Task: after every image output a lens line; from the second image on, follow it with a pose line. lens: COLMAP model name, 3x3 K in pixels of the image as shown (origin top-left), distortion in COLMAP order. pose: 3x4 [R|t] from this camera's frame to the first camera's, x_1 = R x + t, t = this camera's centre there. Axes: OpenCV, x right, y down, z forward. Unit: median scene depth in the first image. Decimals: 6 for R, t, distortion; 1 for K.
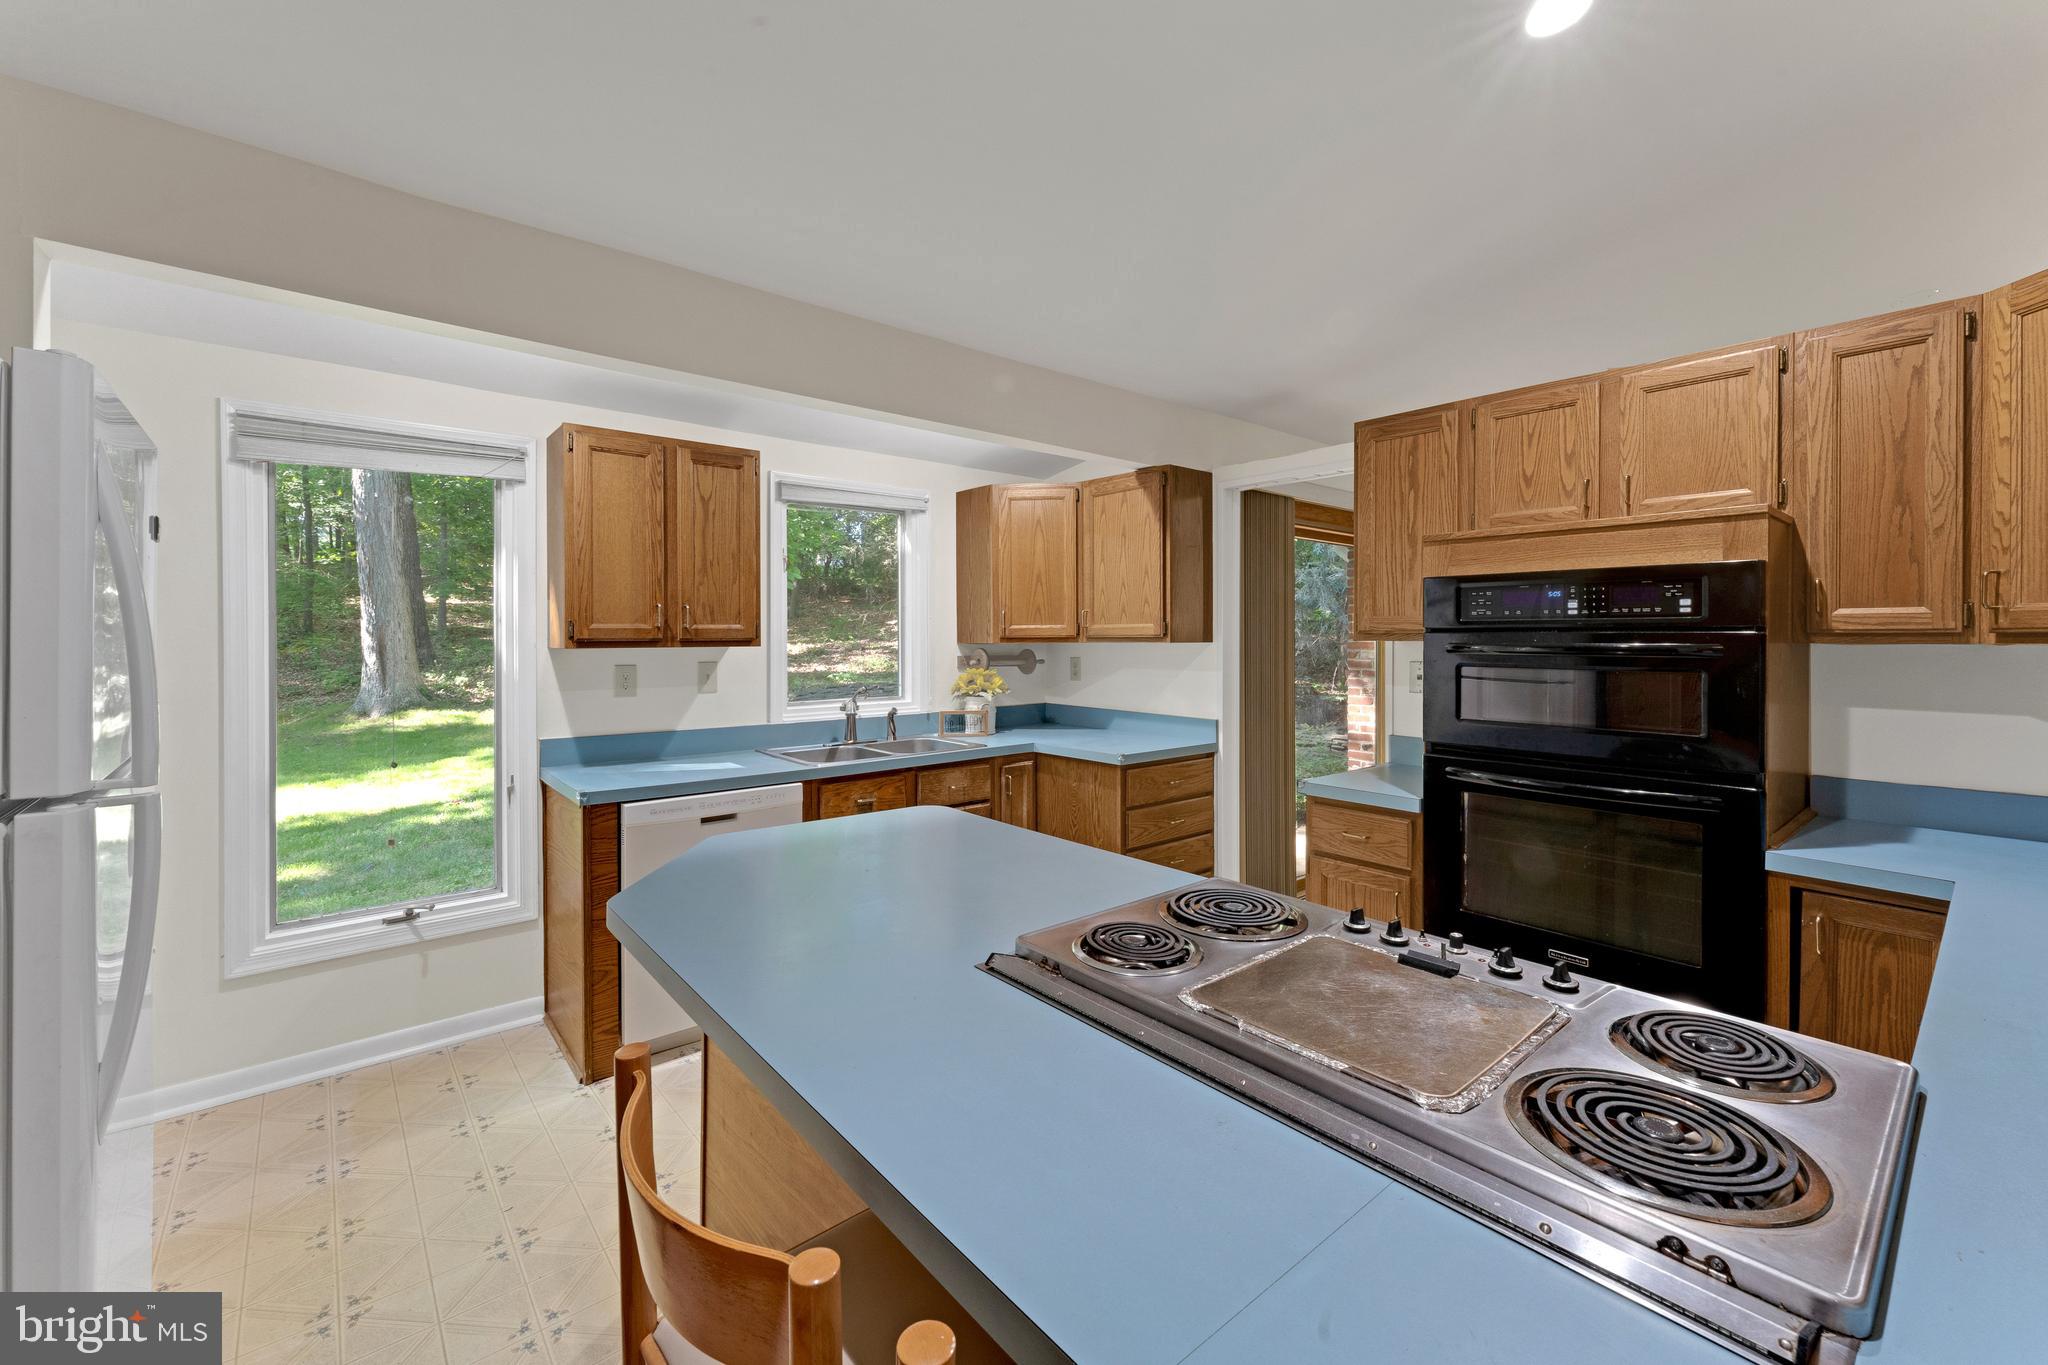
lens RADIAL K [[836.9, 0, 1036.5], [0, 836.9, 640.0], [0, 0, 1]] dist [0.002397, 0.000552]
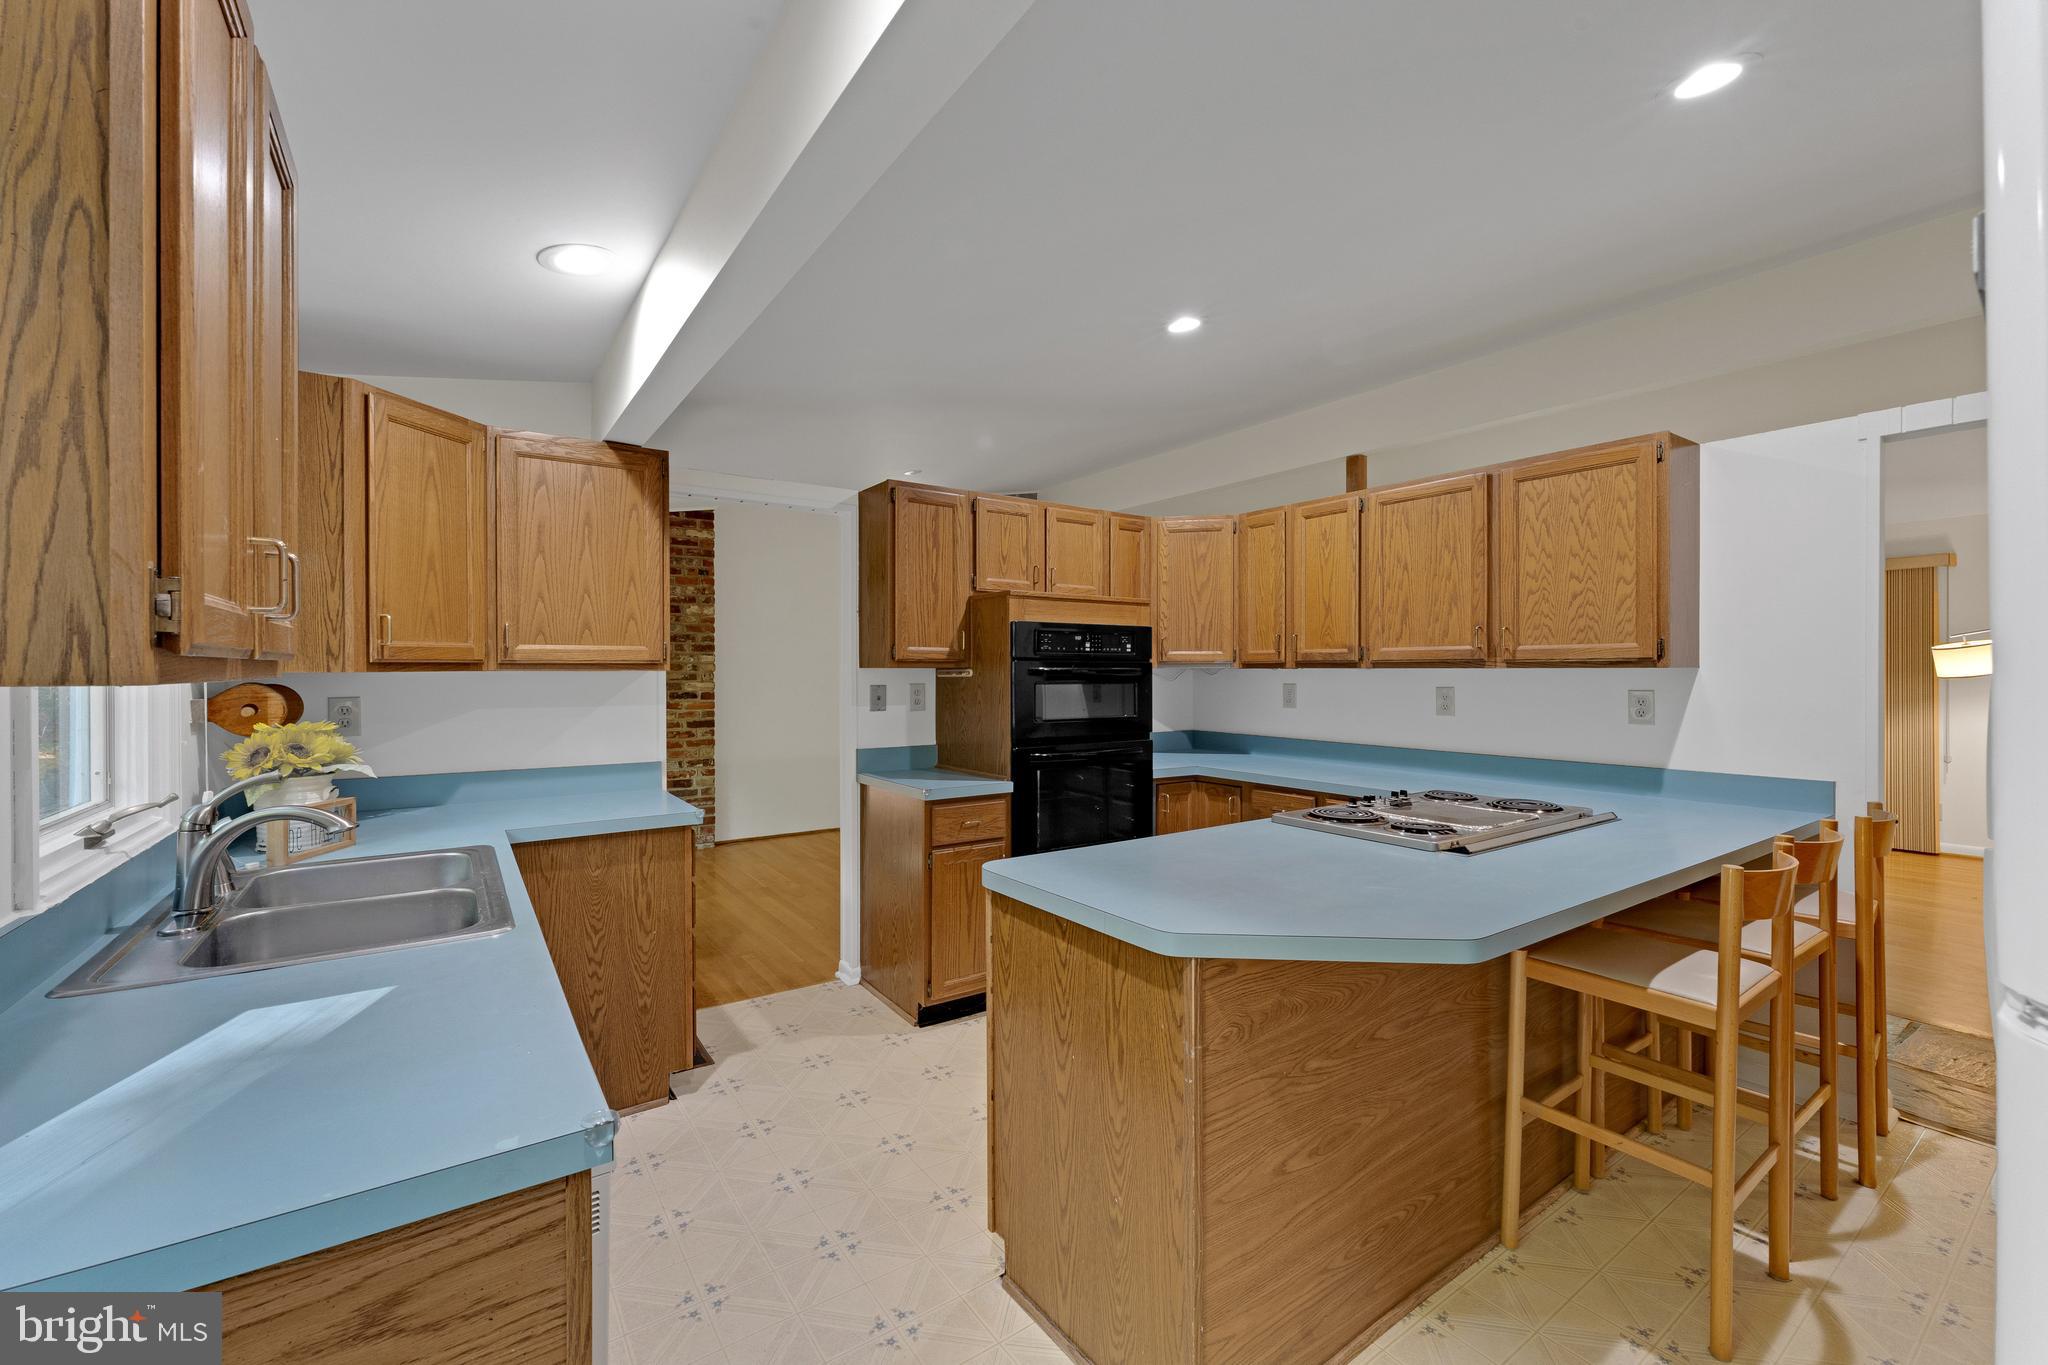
lens RADIAL K [[836.9, 0, 1025.7], [0, 836.9, 673.3], [0, 0, 1]] dist [0.002397, 0.000552]
pose [[0.096930, -0.006310, 0.995271, -0.961644], [0.004859, 0.999971, 0.005866, 0.004093], [-0.995279, 0.004267, 0.096958, 0.890868]]
